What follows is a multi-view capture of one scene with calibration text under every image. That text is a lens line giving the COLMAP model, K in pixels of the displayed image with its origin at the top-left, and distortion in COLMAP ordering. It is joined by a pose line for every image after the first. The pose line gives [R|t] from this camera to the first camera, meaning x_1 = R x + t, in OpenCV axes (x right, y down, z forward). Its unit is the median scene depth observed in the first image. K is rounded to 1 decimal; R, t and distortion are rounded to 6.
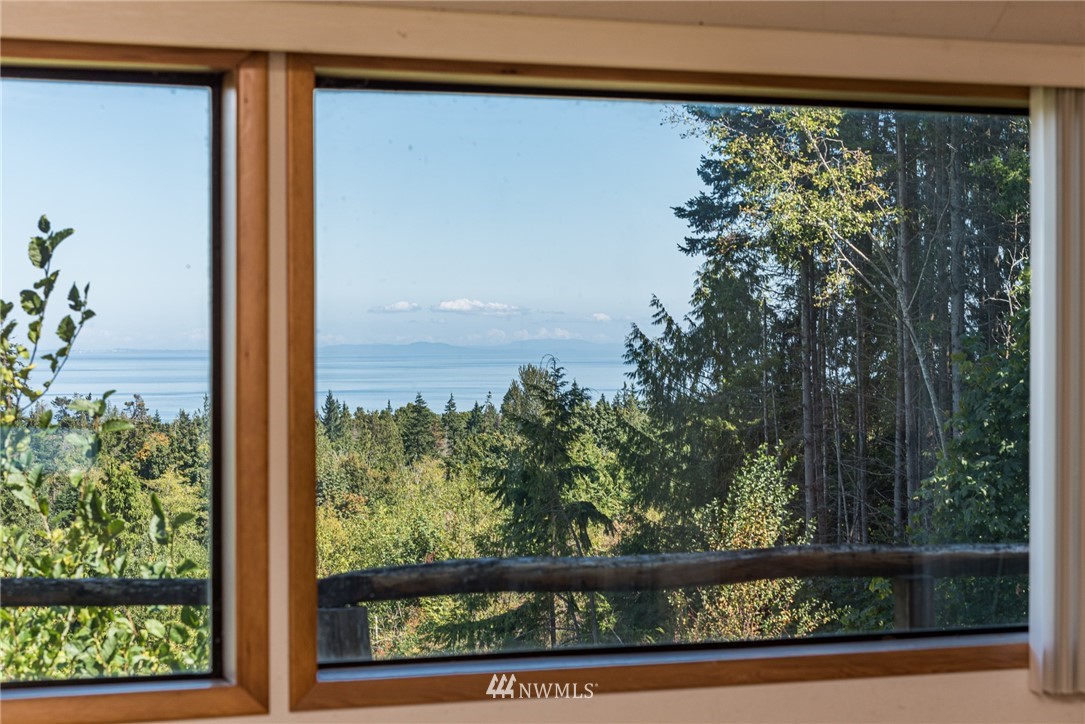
lens RADIAL K [[2201.3, 0, 546.3], [0, 2201.3, 368.1], [0, 0, 1]] dist [-0.081089, 0.000000]
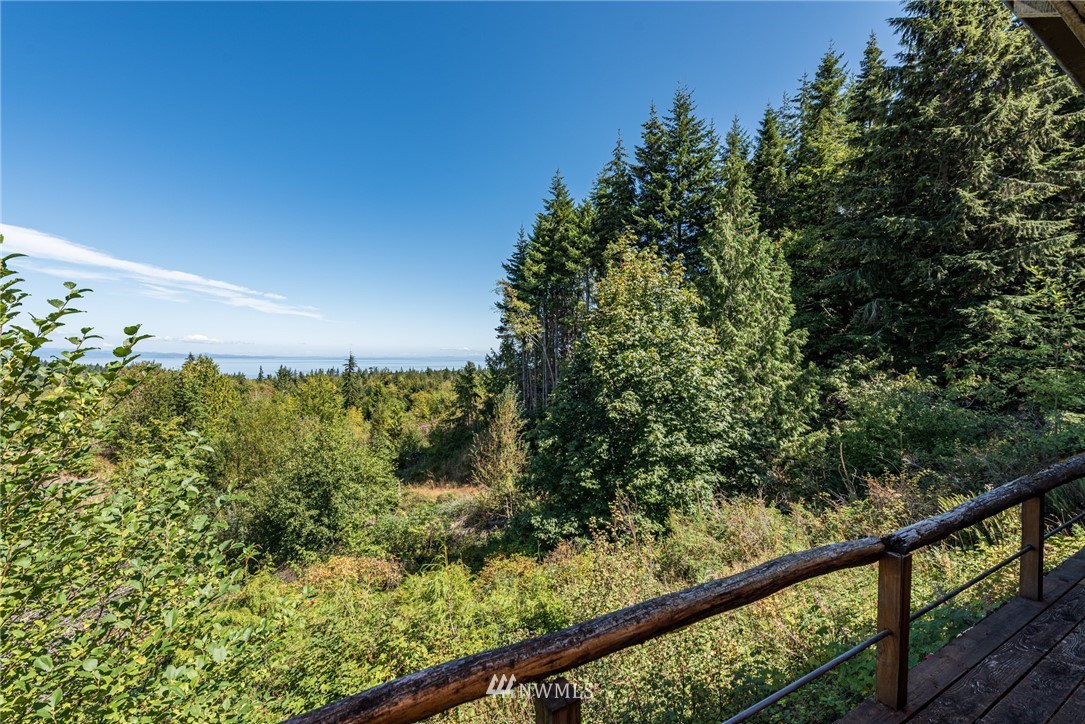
lens RADIAL K [[427.9, 0, 534.0], [0, 427.9, 359.6], [0, 0, 1]] dist [0.003489, 0.000017]
pose [[0.990846, 0.002217, 0.134975, 0.017983], [-0.001810, 0.999993, -0.003141, -0.005264], [-0.134982, 0.002868, 0.990844, 0.105060]]
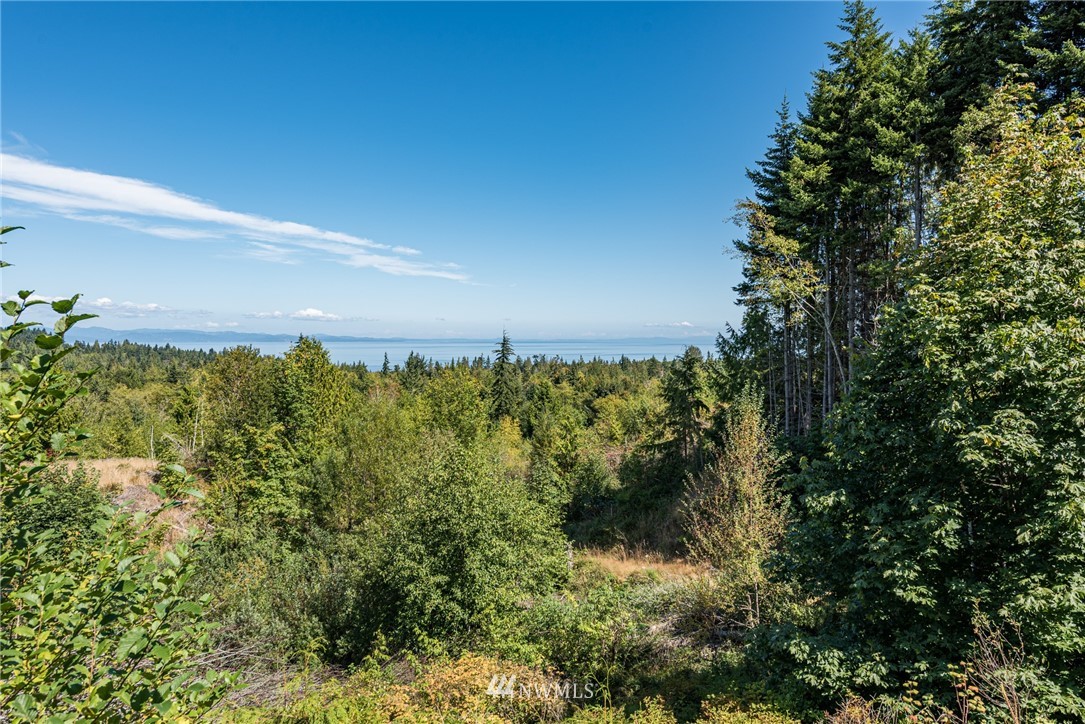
lens RADIAL K [[718.9, 0, 542.8], [0, 718.9, 359.2], [0, 0, 1]] dist [0.018328, -0.011746]
pose [[0.975743, 0.005043, -0.218862, 0.024406], [-0.000671, 0.999799, 0.020046, -0.005513], [0.218919, -0.019413, 0.975550, 0.121682]]
